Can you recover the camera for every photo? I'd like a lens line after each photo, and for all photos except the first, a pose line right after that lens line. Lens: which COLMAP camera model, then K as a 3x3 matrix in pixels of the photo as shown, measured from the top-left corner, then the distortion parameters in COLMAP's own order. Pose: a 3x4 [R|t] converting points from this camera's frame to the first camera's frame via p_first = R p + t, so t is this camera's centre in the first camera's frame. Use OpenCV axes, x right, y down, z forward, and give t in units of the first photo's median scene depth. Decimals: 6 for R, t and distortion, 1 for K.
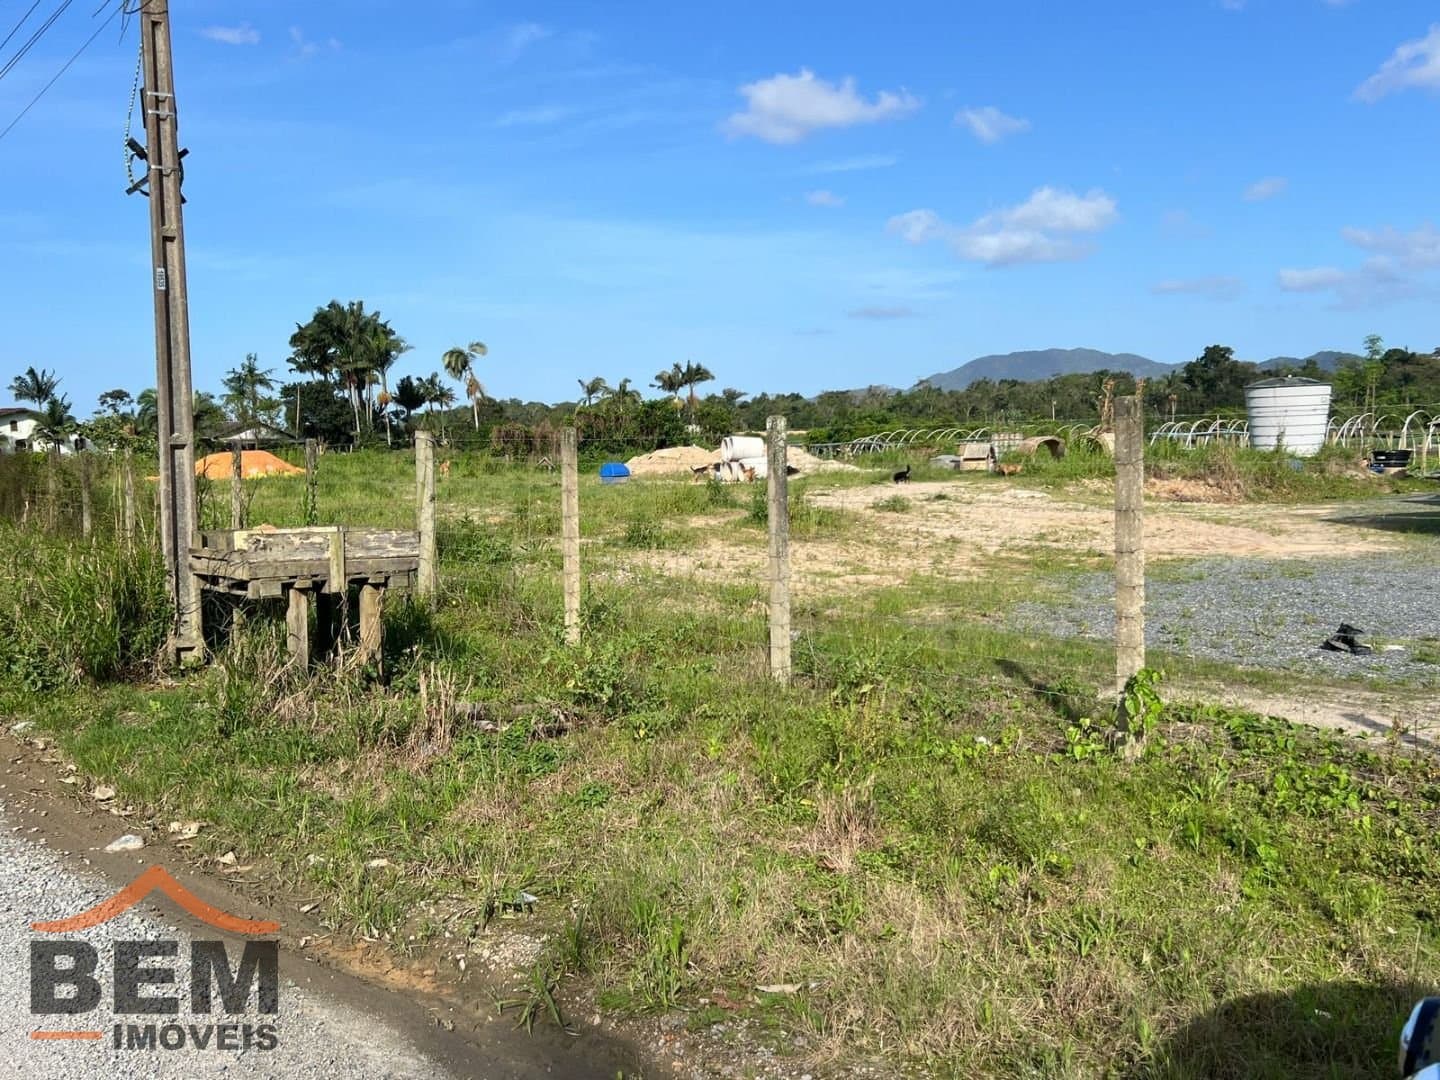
lens RADIAL K [[1137.0, 0, 629.3], [0, 1137.0, 541.7], [0, 0, 1]] dist [0.007248, 0.009374]
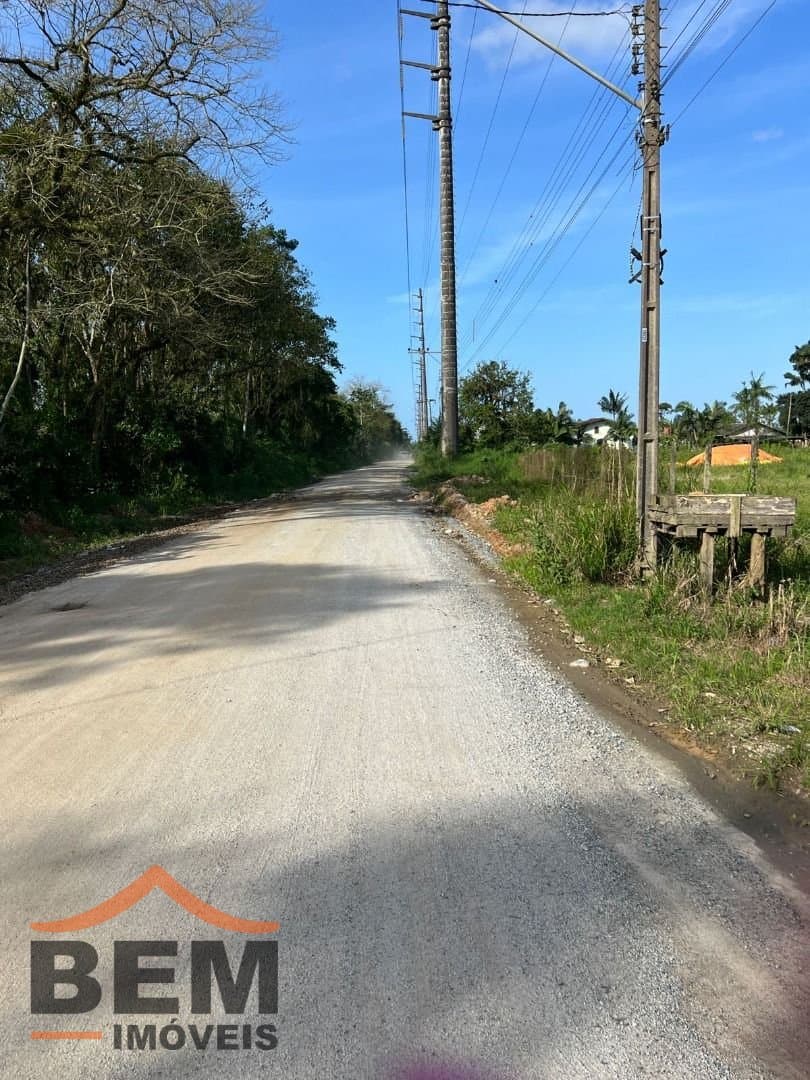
lens RADIAL K [[852.7, 0, 405.0], [0, 852.7, 540.0], [0, 0, 1]] dist [0.007248, 0.009374]
pose [[0.751702, 0.065786, -0.656214, 0.139759], [-0.046072, 0.997820, 0.047257, 0.013925], [0.657892, -0.005291, 0.753094, -0.119660]]
